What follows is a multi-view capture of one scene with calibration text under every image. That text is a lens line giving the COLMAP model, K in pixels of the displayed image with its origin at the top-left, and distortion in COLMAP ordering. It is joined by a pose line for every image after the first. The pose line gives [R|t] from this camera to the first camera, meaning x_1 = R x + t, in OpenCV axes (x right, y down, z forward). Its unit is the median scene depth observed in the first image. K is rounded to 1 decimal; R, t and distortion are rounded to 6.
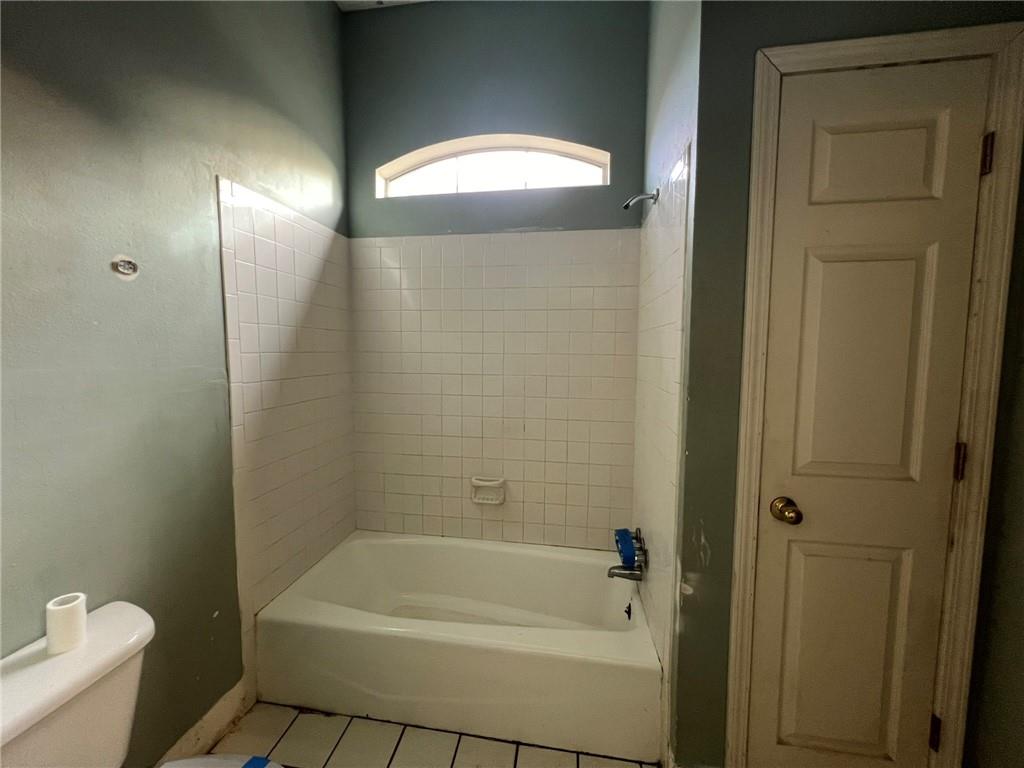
lens RADIAL K [[409.9, 0, 510.5], [0, 409.9, 384.3], [0, 0, 1]] dist [0.018953, 0.000098]
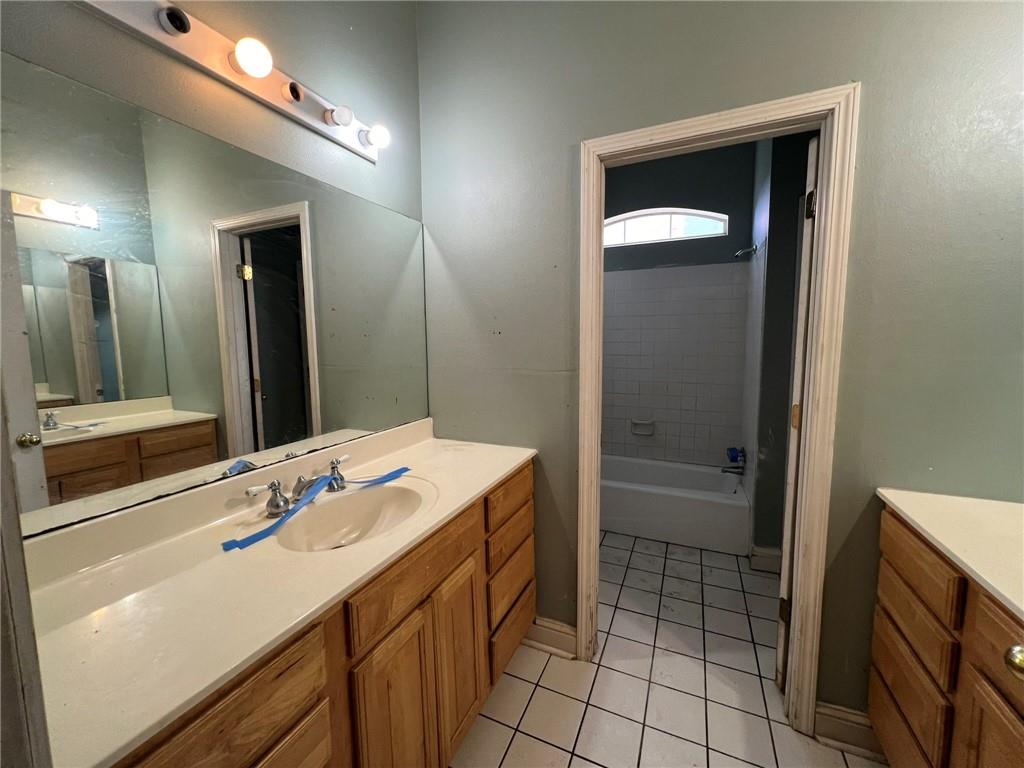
lens RADIAL K [[410.0, 0, 511.4], [0, 410.0, 381.3], [0, 0, 1]] dist [-0.001936, 0.000513]
pose [[0.963580, 0.013320, -0.267089, -0.154042], [-0.007934, 0.999743, 0.021235, 0.060565], [0.267304, -0.018342, 0.963438, -0.860914]]
